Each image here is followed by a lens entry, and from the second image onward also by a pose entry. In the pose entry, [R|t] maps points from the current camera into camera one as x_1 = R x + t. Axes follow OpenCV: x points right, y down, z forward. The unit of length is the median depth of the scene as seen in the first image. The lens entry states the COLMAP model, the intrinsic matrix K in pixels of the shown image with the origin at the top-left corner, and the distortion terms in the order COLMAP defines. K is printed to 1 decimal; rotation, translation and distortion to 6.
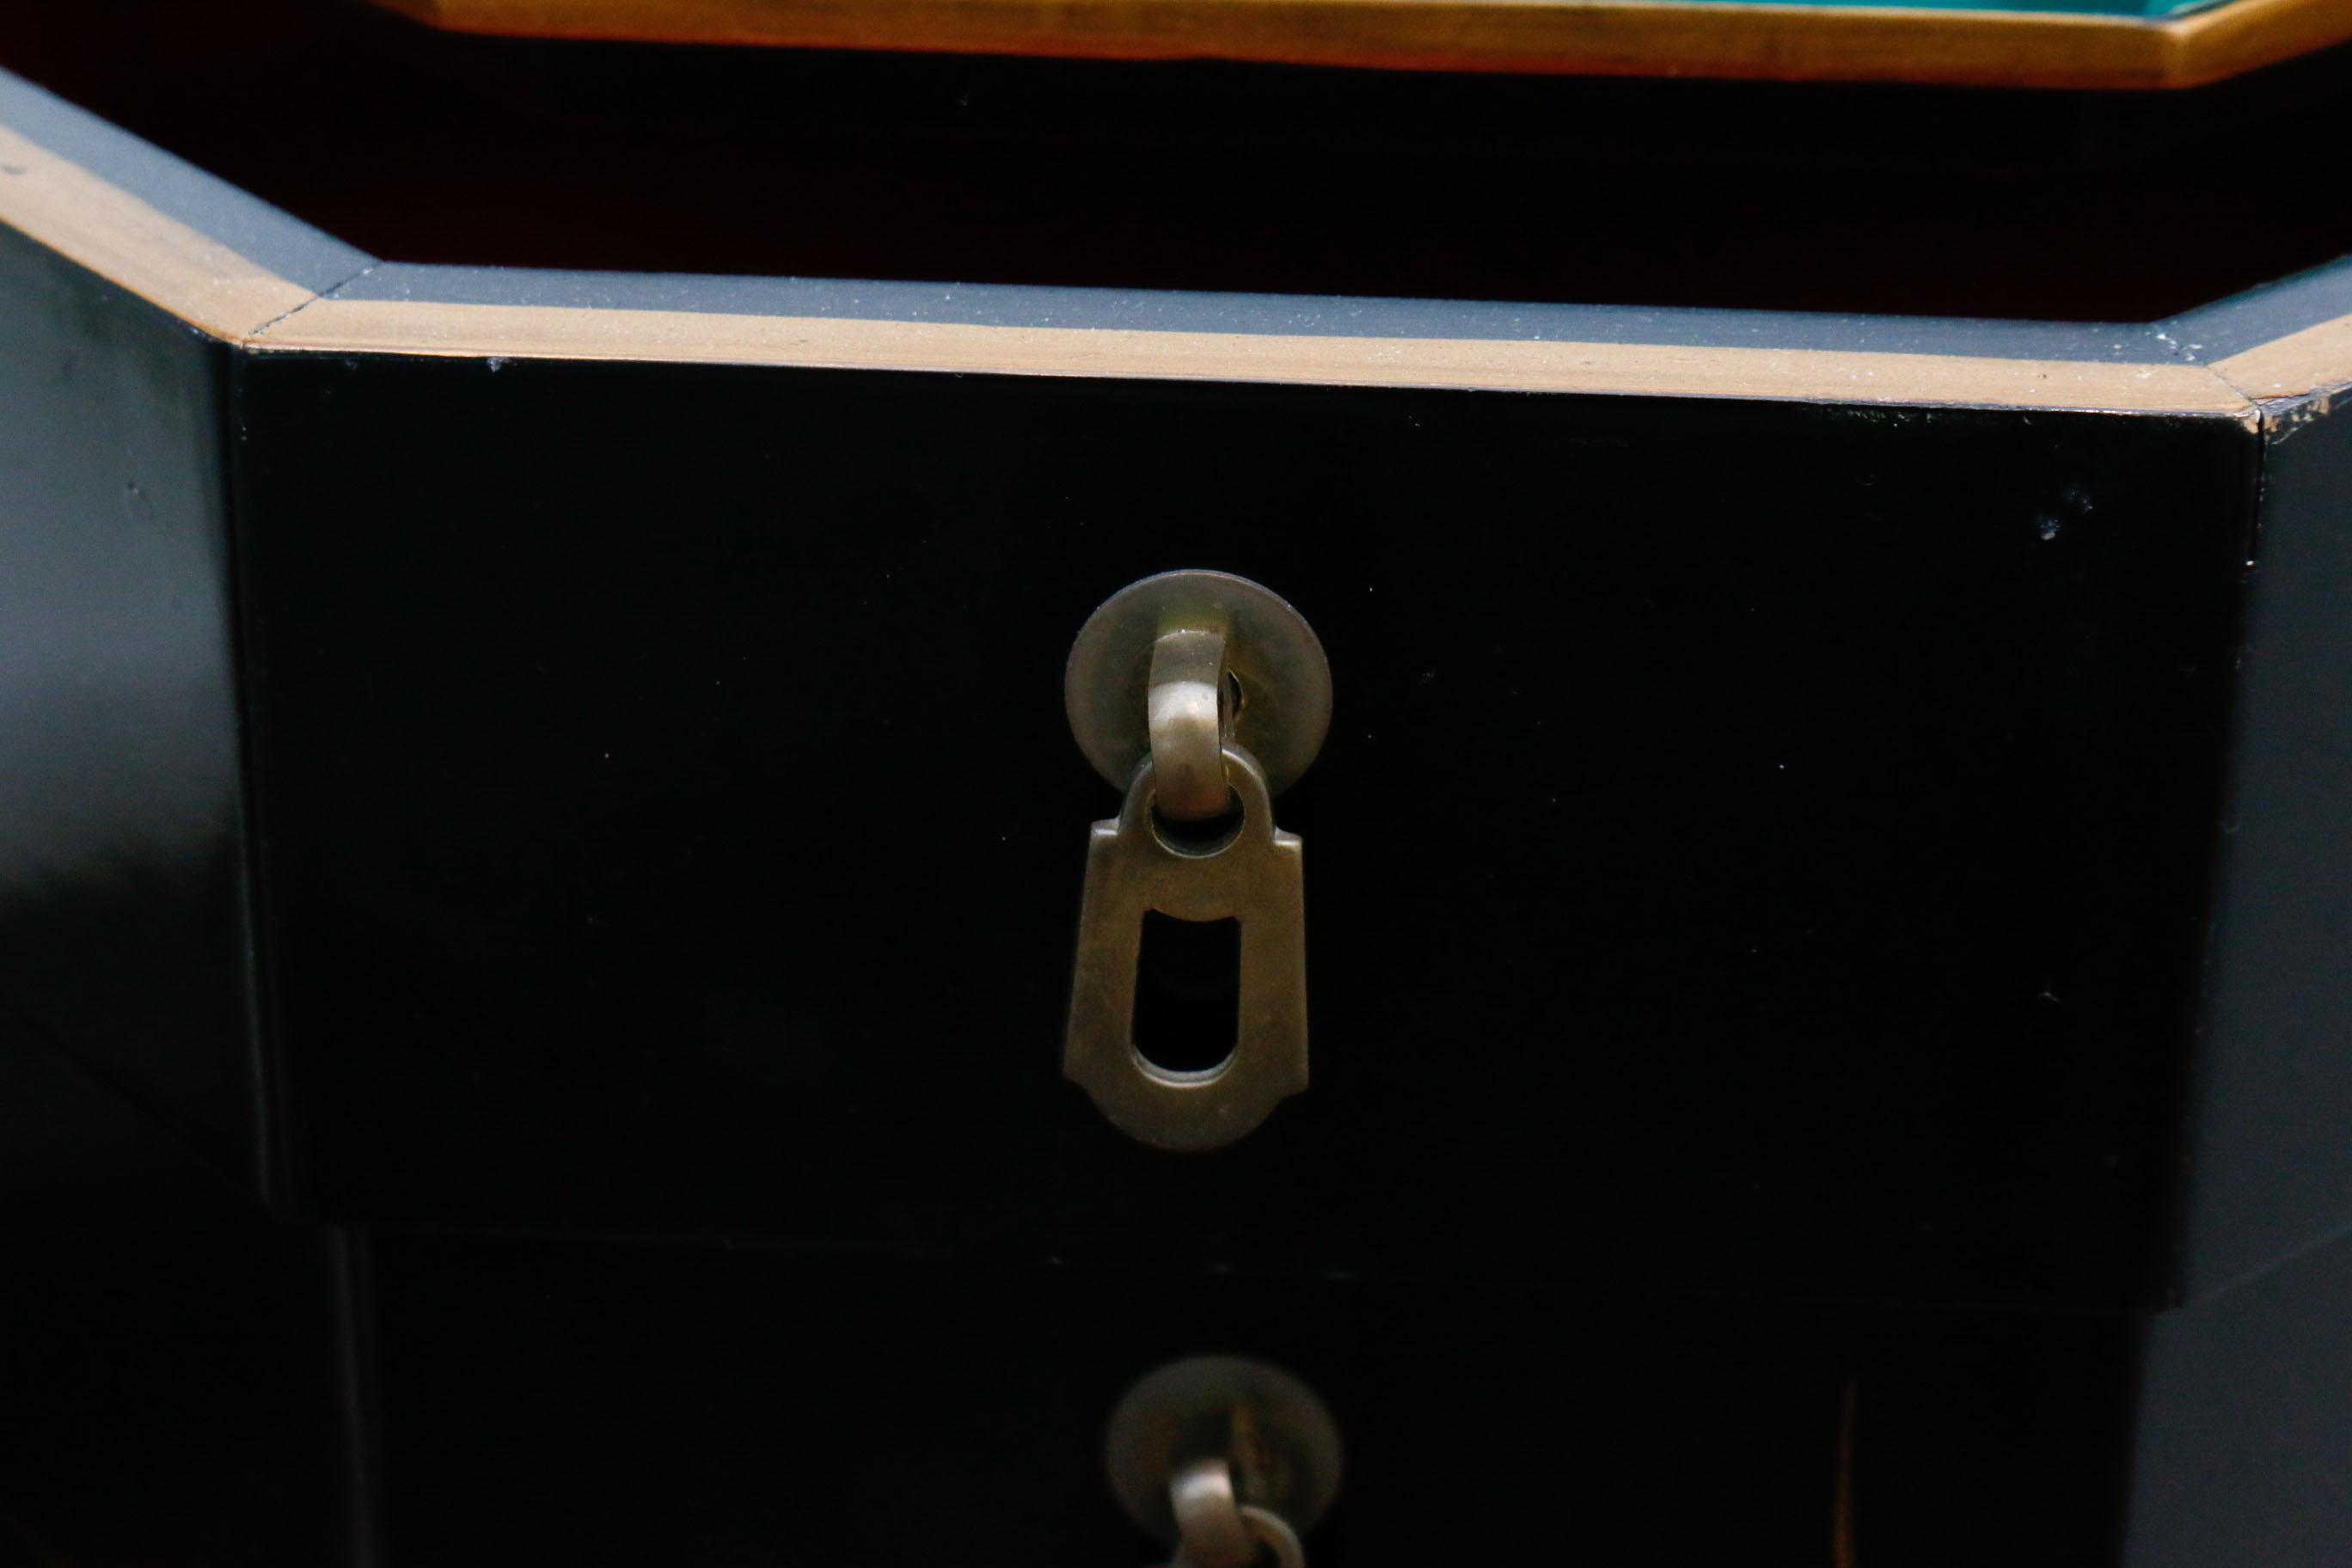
lens RADIAL K [[6117.8, 0, 1168.5], [0, 6117.8, 783.4], [0, 0, 1]] dist [0.016677, 0.000000]
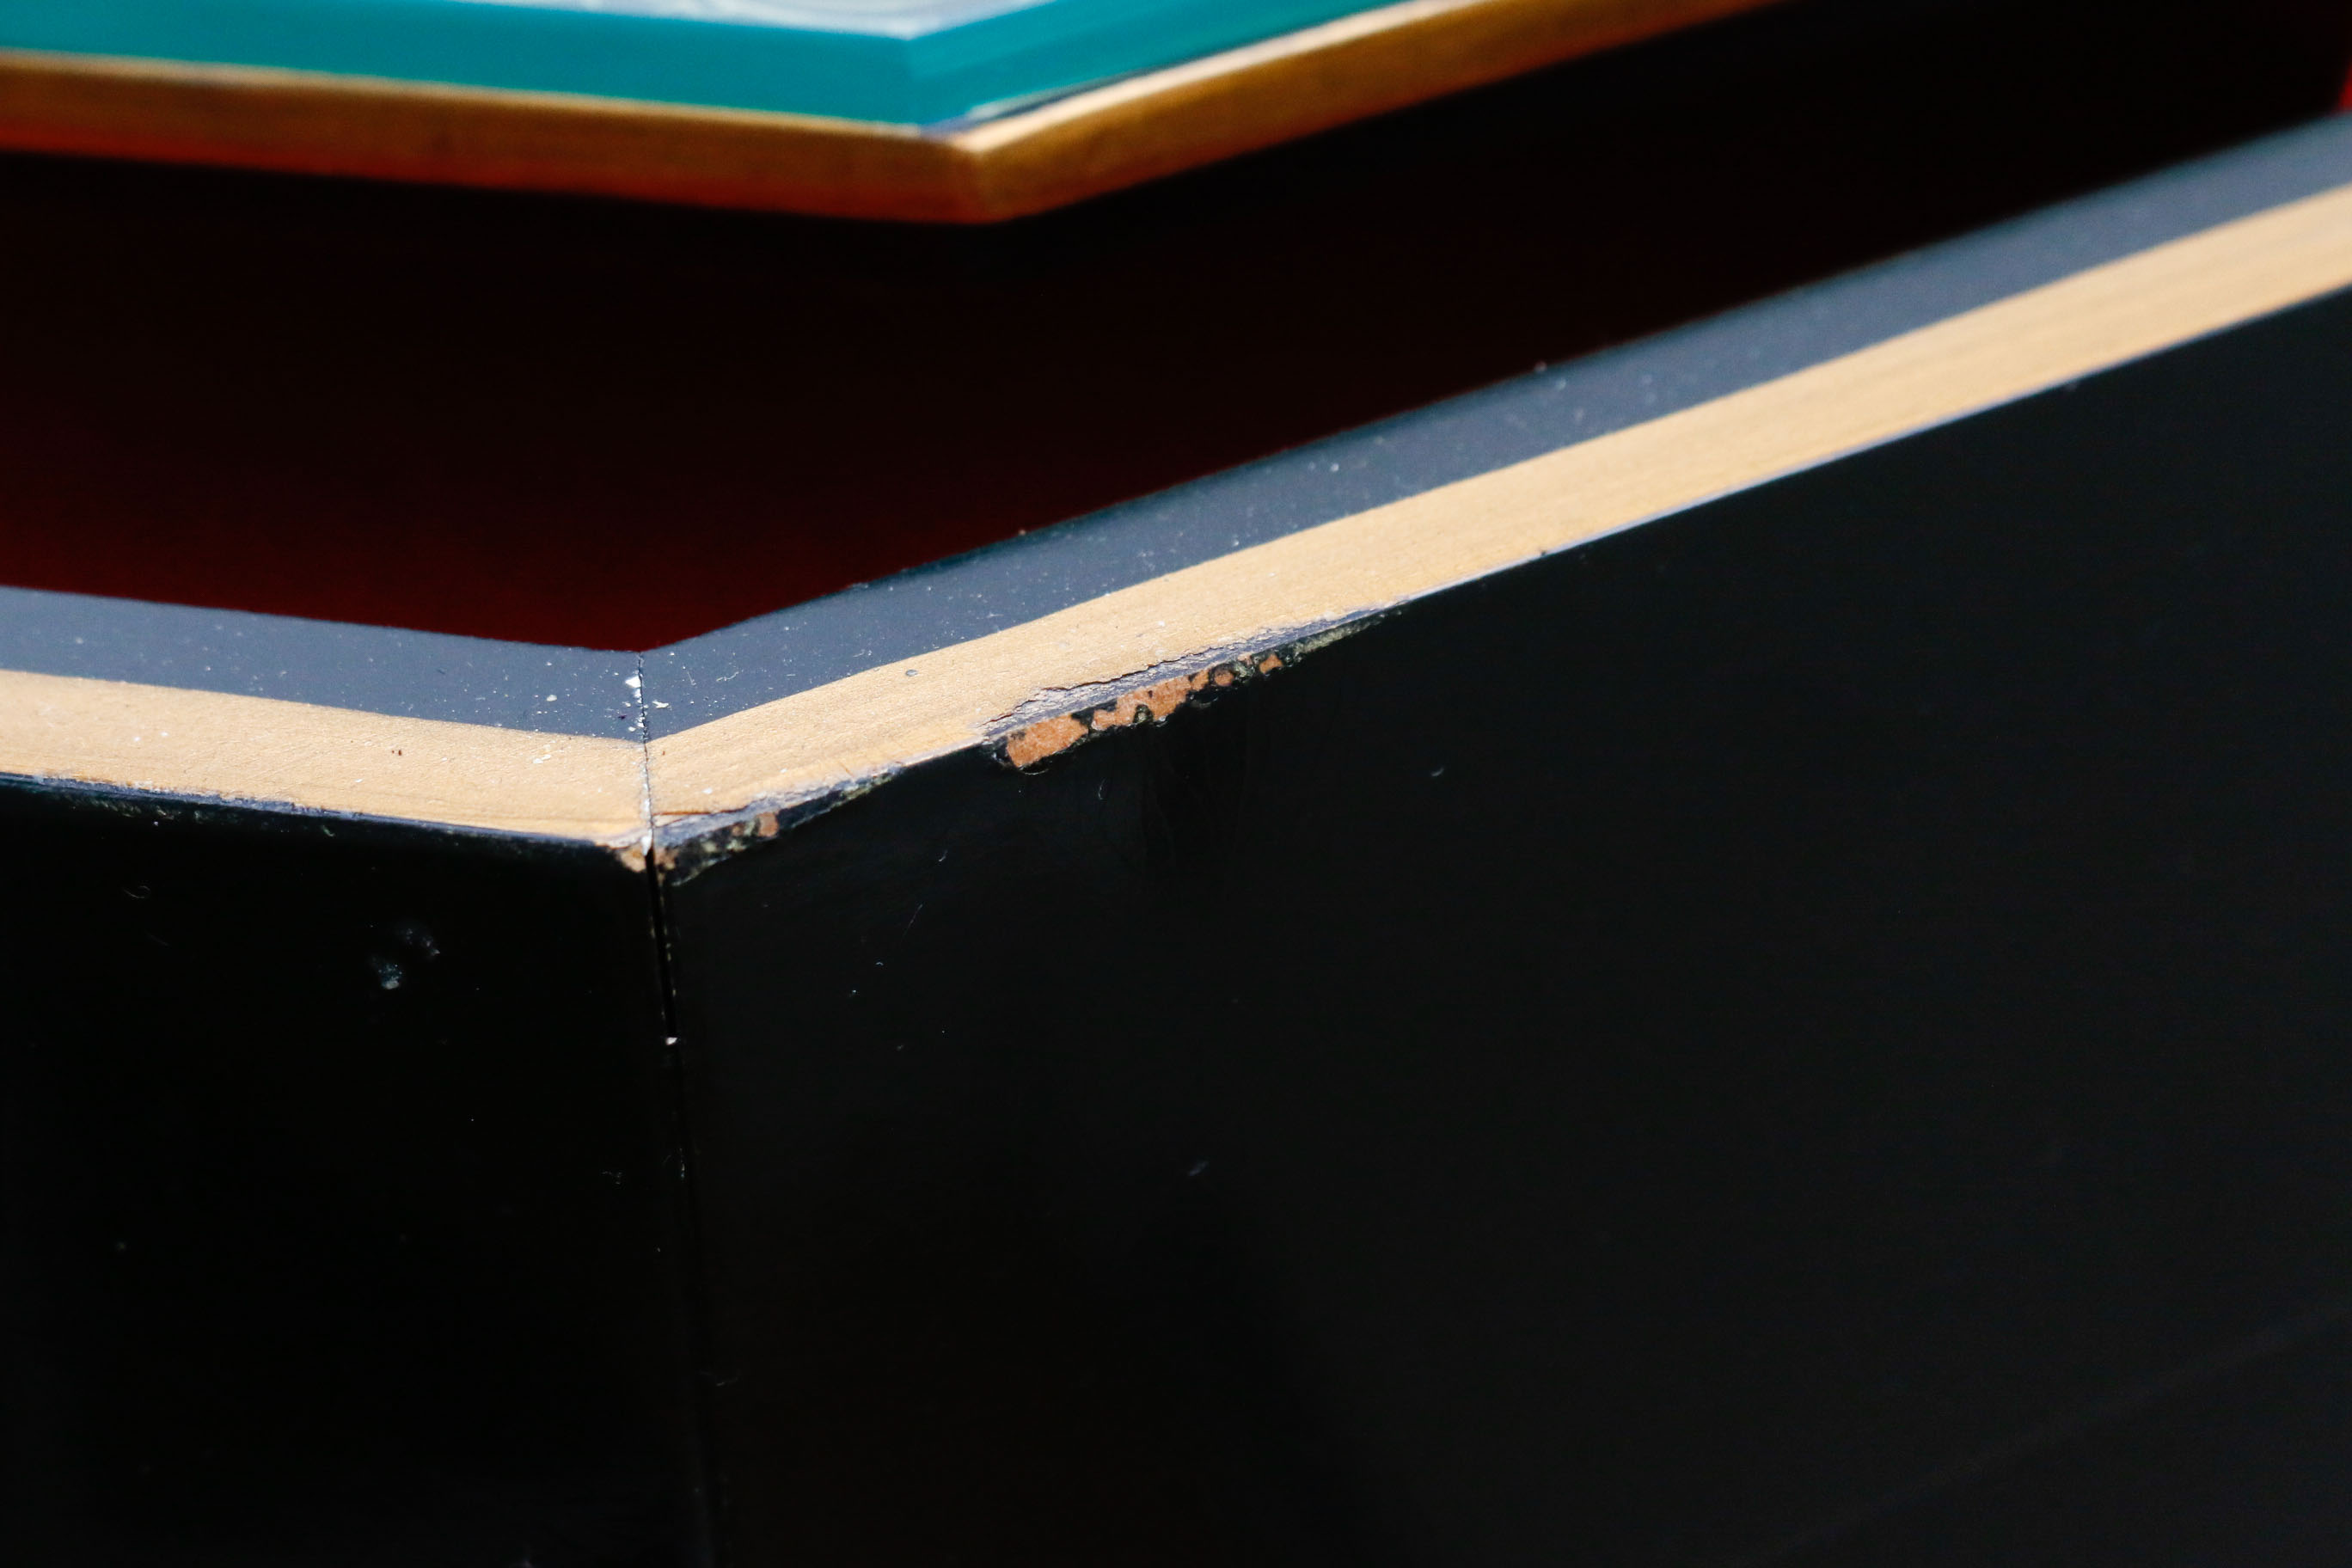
lens RADIAL K [[6117.8, 0, 1176.3], [0, 6117.8, 785.7], [0, 0, 1]] dist [0.016677, 0.000000]
pose [[0.944772, 0.072246, -0.319665, 0.448858], [-0.023823, 0.987958, 0.152877, -0.171250], [0.326861, -0.136818, 0.935116, 0.381446]]
